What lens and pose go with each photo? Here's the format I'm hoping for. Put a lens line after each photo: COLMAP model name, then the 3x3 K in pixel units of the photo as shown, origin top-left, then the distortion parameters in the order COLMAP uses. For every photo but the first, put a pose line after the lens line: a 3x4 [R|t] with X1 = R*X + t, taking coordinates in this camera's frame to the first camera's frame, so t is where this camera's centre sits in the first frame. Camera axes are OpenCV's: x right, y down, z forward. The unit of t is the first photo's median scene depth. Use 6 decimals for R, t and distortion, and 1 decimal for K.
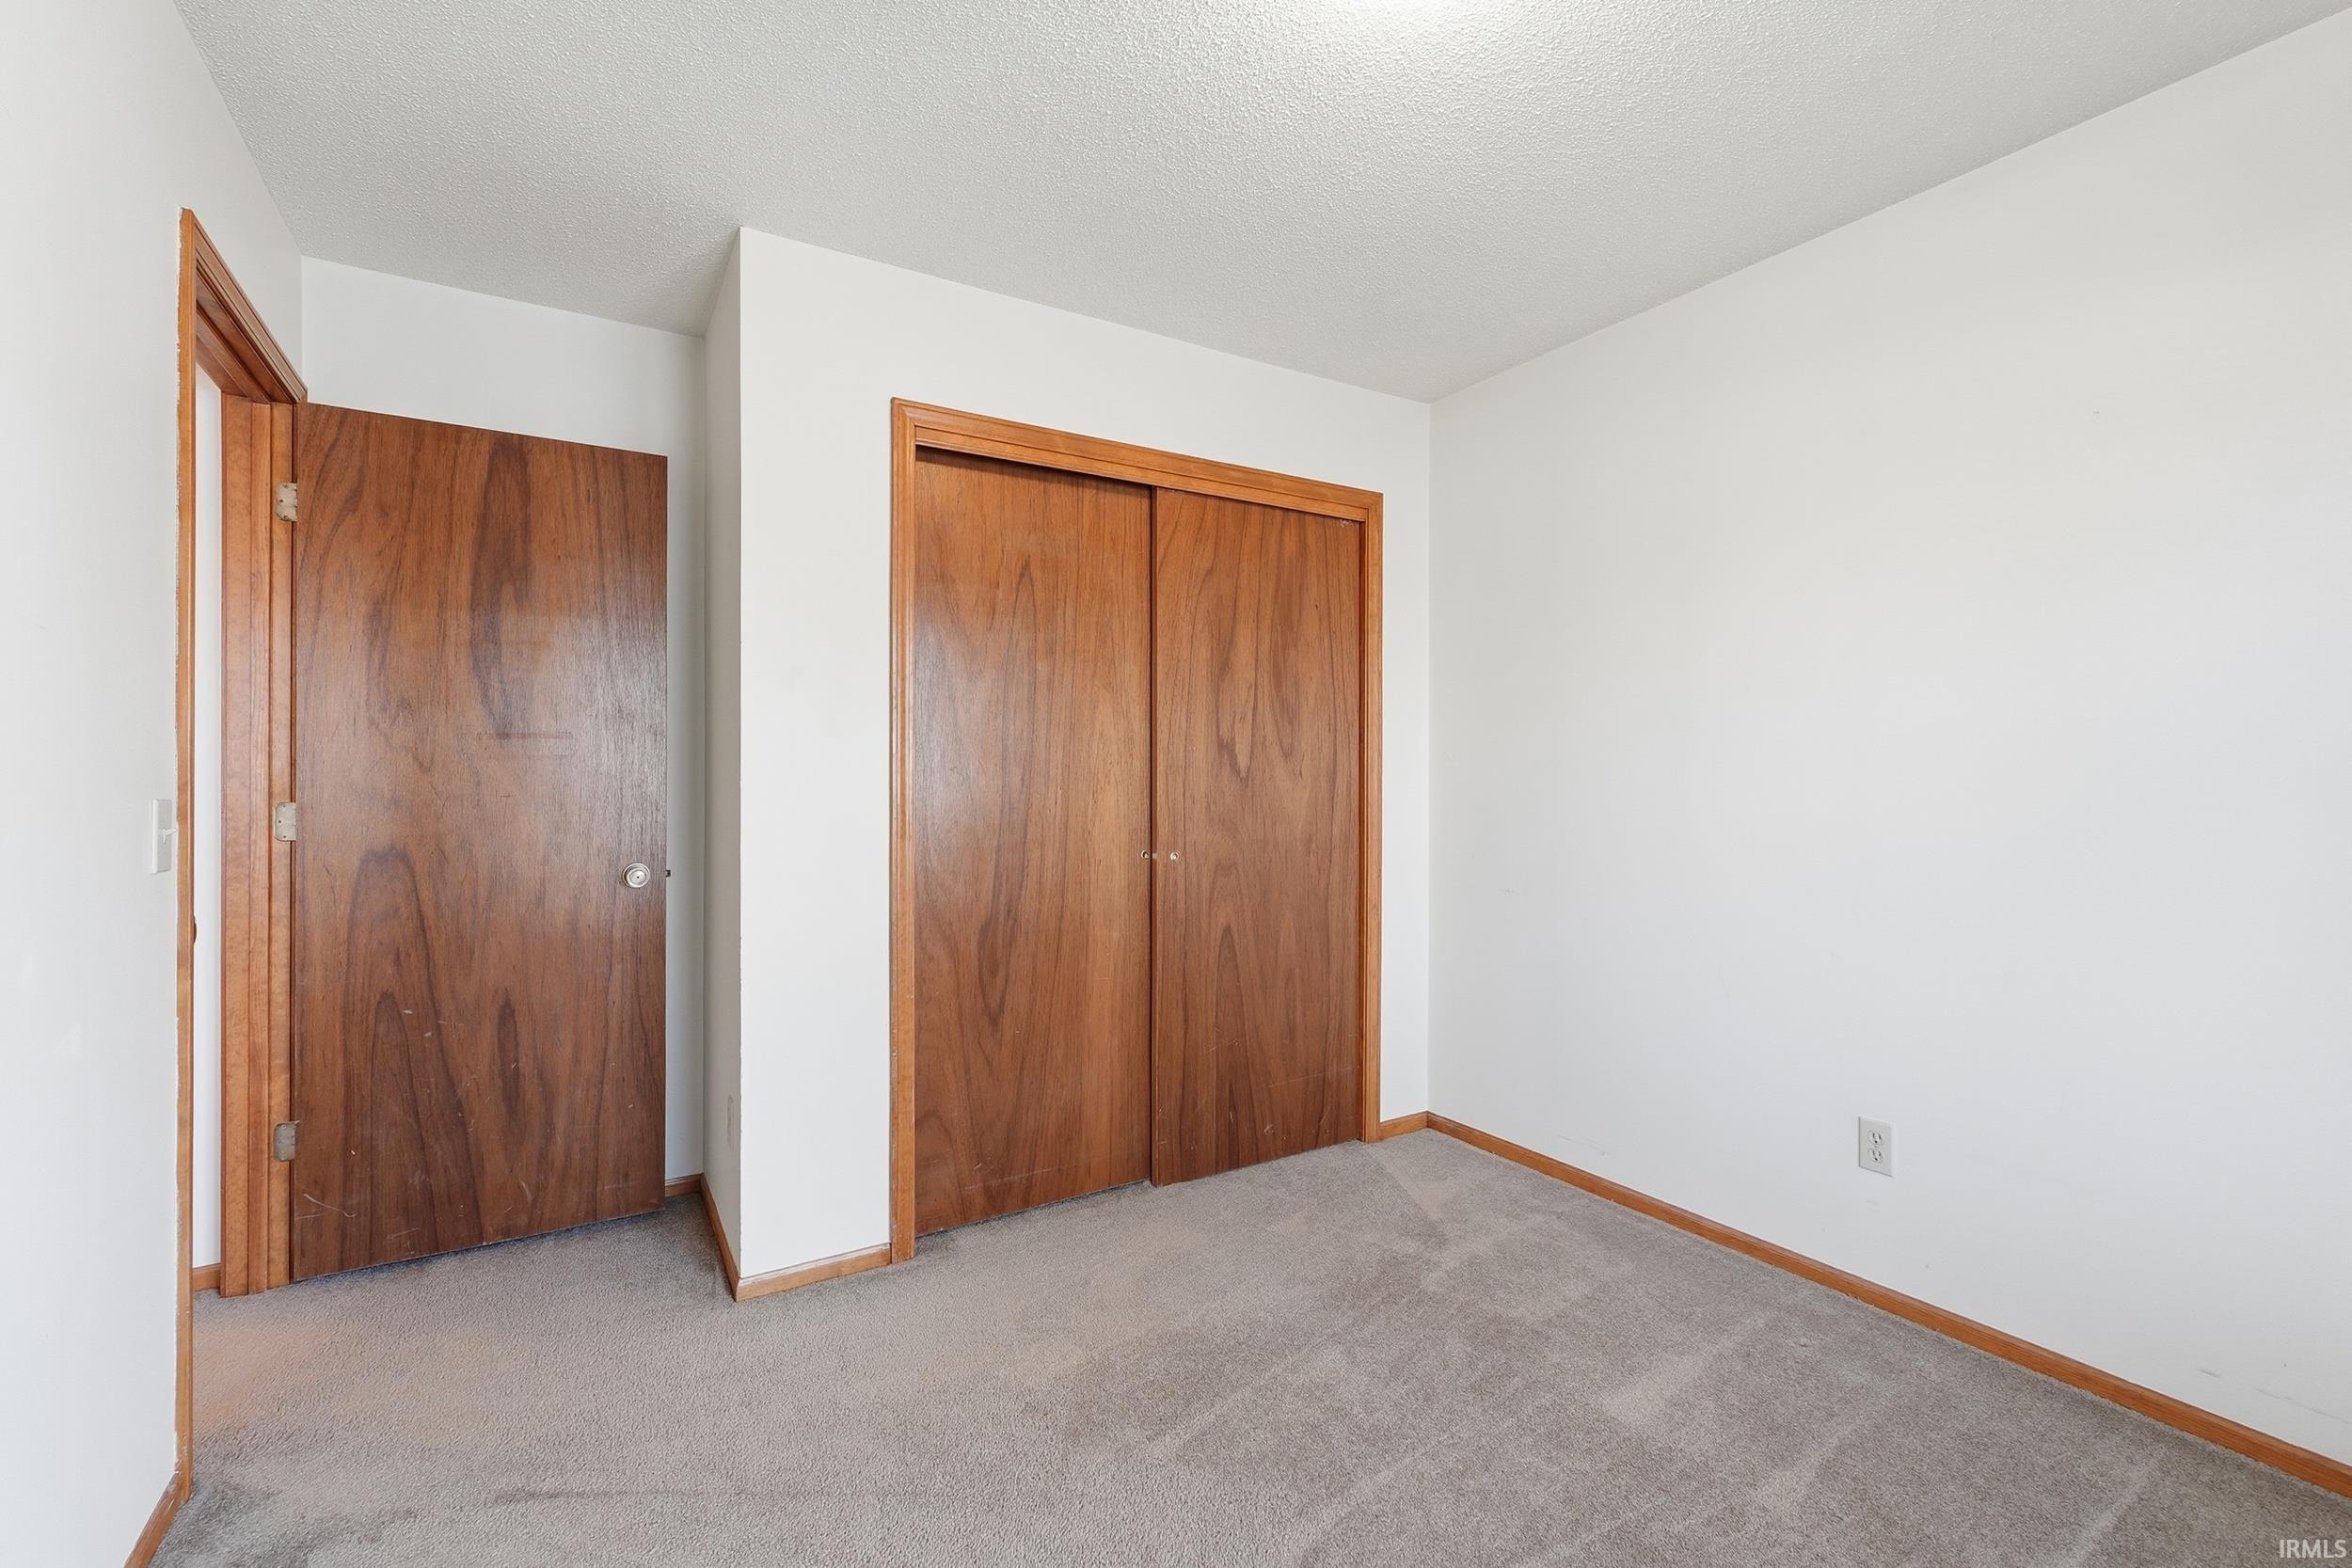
lens RADIAL K [[1029.8, 0, 1182.2], [0, 1029.8, 779.1], [0, 0, 1]] dist [0.002822, 0.000548]
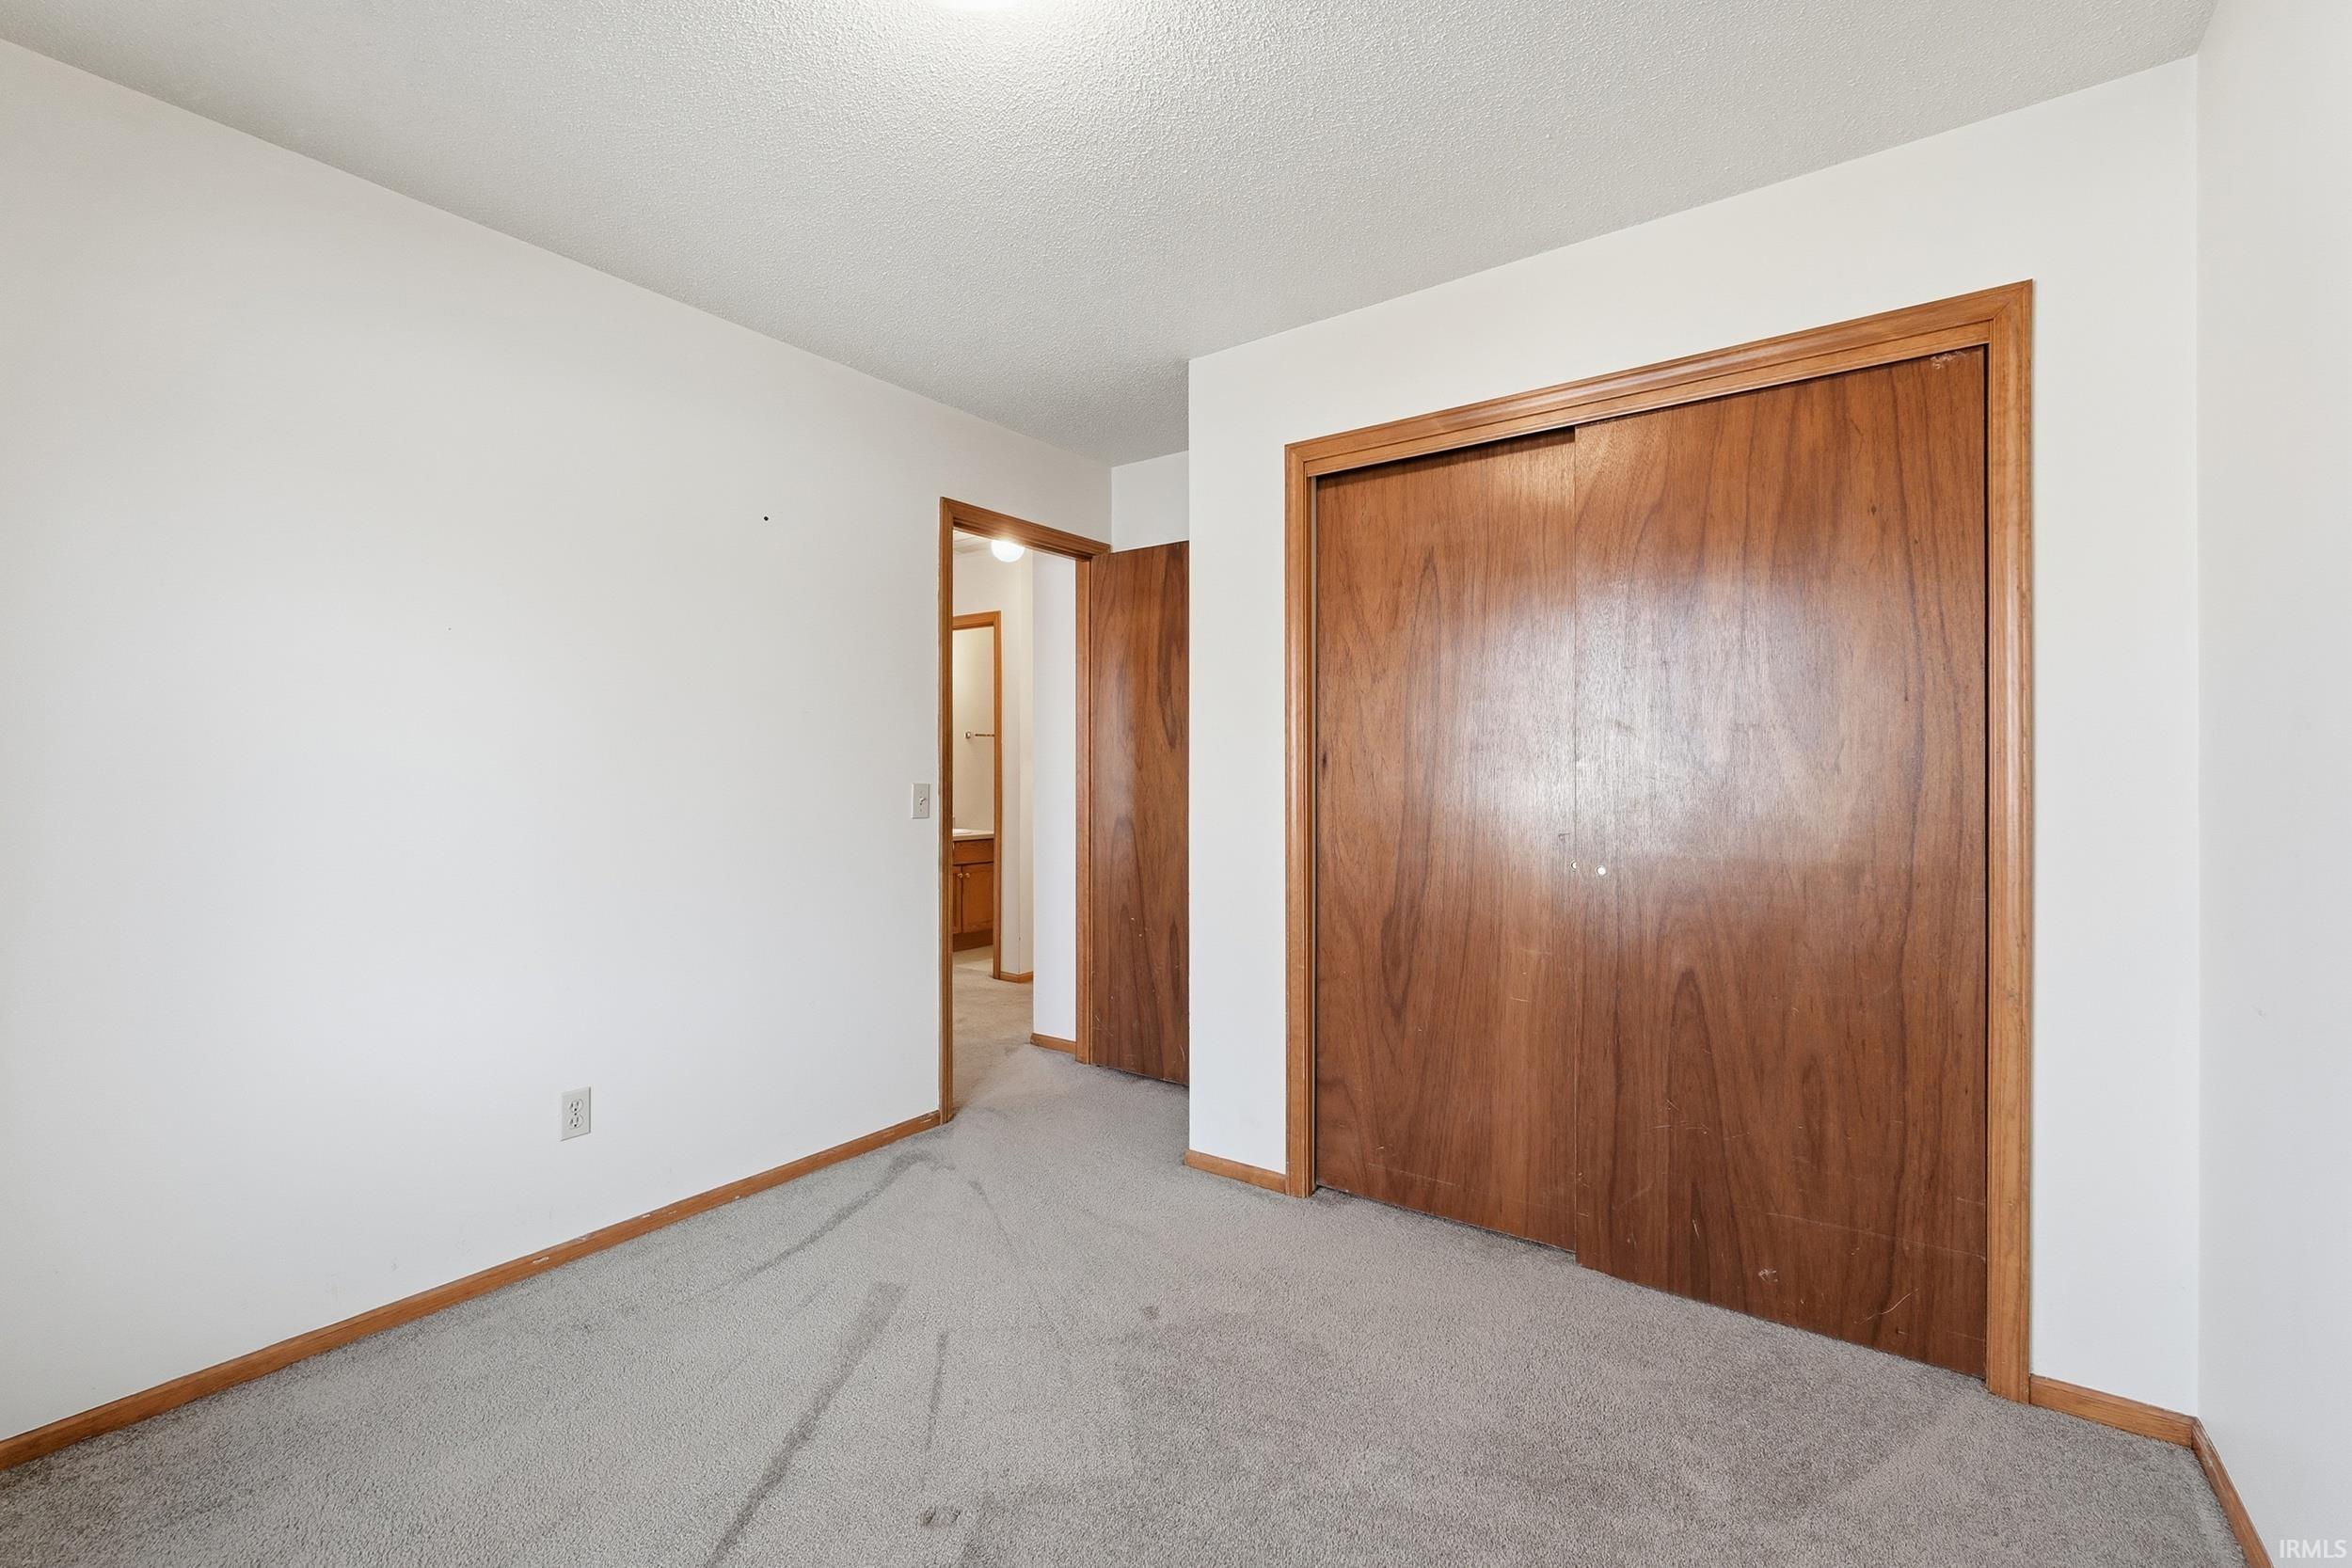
lens RADIAL K [[1014.8, 0, 1167.7], [0, 1014.8, 775.9], [0, 0, 1]] dist [0.001642, 0.000553]
pose [[0.367874, 0.001700, -0.929874, 0.659677], [-0.004094, 0.999992, 0.000209, 0.001736], [0.929867, 0.003730, 0.367878, 0.415206]]
